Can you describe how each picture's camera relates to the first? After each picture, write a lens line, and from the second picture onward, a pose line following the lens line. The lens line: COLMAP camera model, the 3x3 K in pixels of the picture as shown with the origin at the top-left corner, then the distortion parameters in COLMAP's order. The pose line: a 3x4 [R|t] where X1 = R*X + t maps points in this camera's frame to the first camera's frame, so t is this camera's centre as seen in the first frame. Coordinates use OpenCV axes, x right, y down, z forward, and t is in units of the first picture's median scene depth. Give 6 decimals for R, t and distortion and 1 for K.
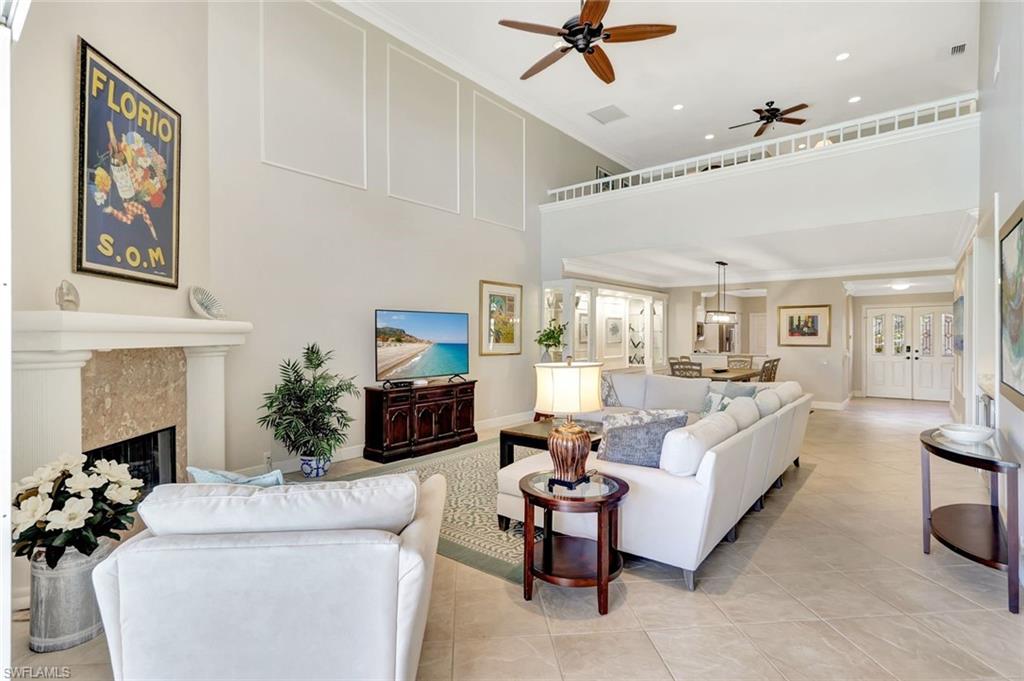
lens RADIAL K [[494.8, 0, 512.0], [0, 494.8, 340.5], [0, 0, 1]] dist [-0.001180, -0.000159]
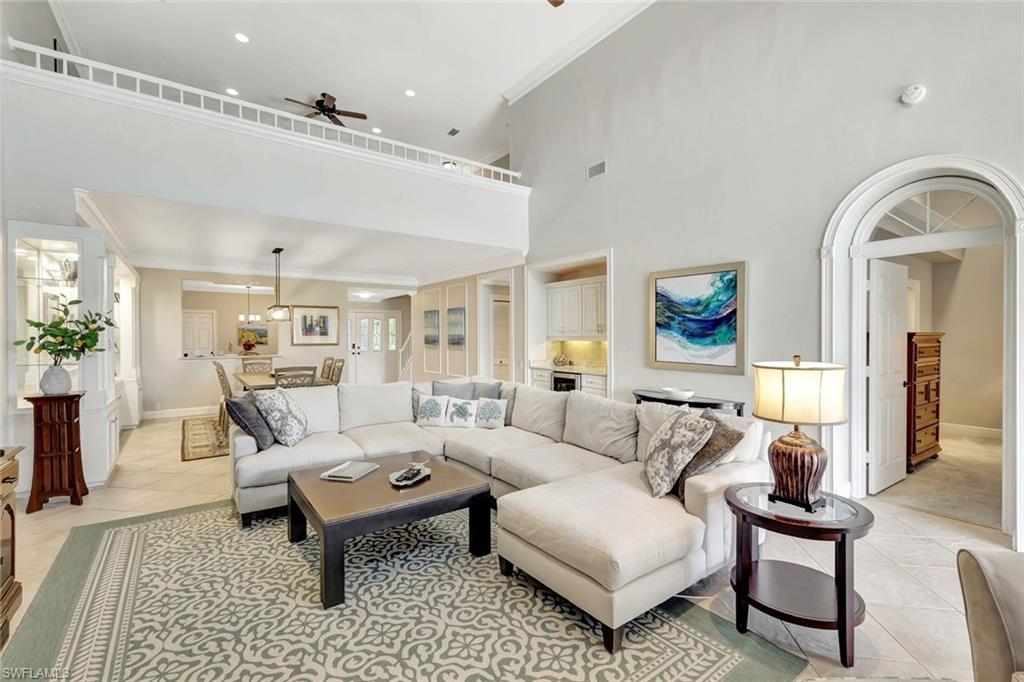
lens RADIAL K [[455.7, 0, 512.0], [0, 455.7, 341.0], [0, 0, 1]] dist [-0.001819, -0.000253]
pose [[0.244463, -0.008042, 0.969625, -0.558570], [0.007298, 0.999953, 0.006454, -0.001474], [-0.969631, 0.005499, 0.244510, 0.928948]]
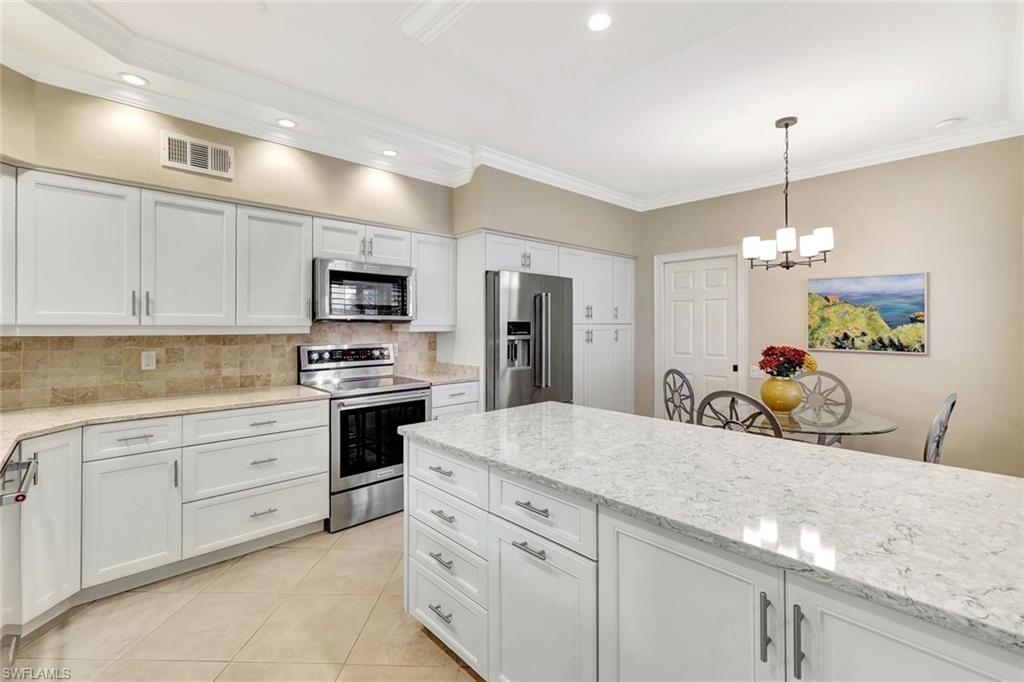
lens RADIAL K [[450.7, 0, 511.8], [0, 450.7, 326.9], [0, 0, 1]] dist [0.000233, 0.000263]
pose [[0.992413, 0.002242, -0.122928, 1.745811], [-0.003515, 0.999942, -0.010139, -0.003047], [0.122898, 0.010494, 0.992364, 2.691798]]
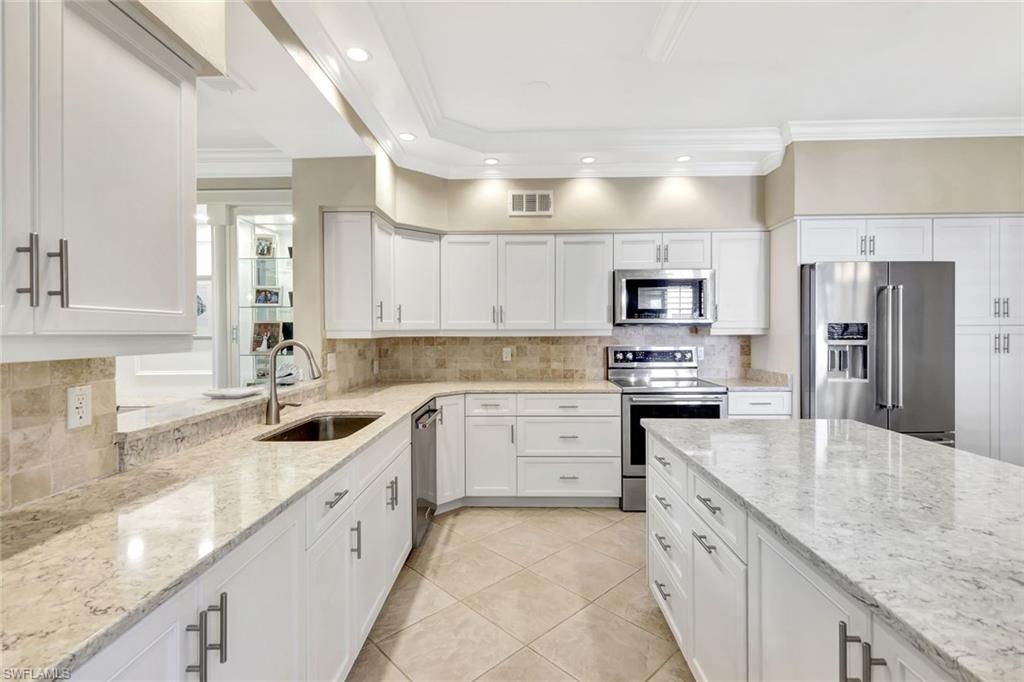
lens RADIAL K [[475.3, 0, 512.0], [0, 475.3, 341.0], [0, 0, 1]] dist [-0.002161, -0.000005]
pose [[0.615634, 0.017130, -0.787846, 1.934967], [-0.007296, 0.999845, 0.016038, -0.001929], [0.787998, -0.004126, 0.615663, 2.682533]]
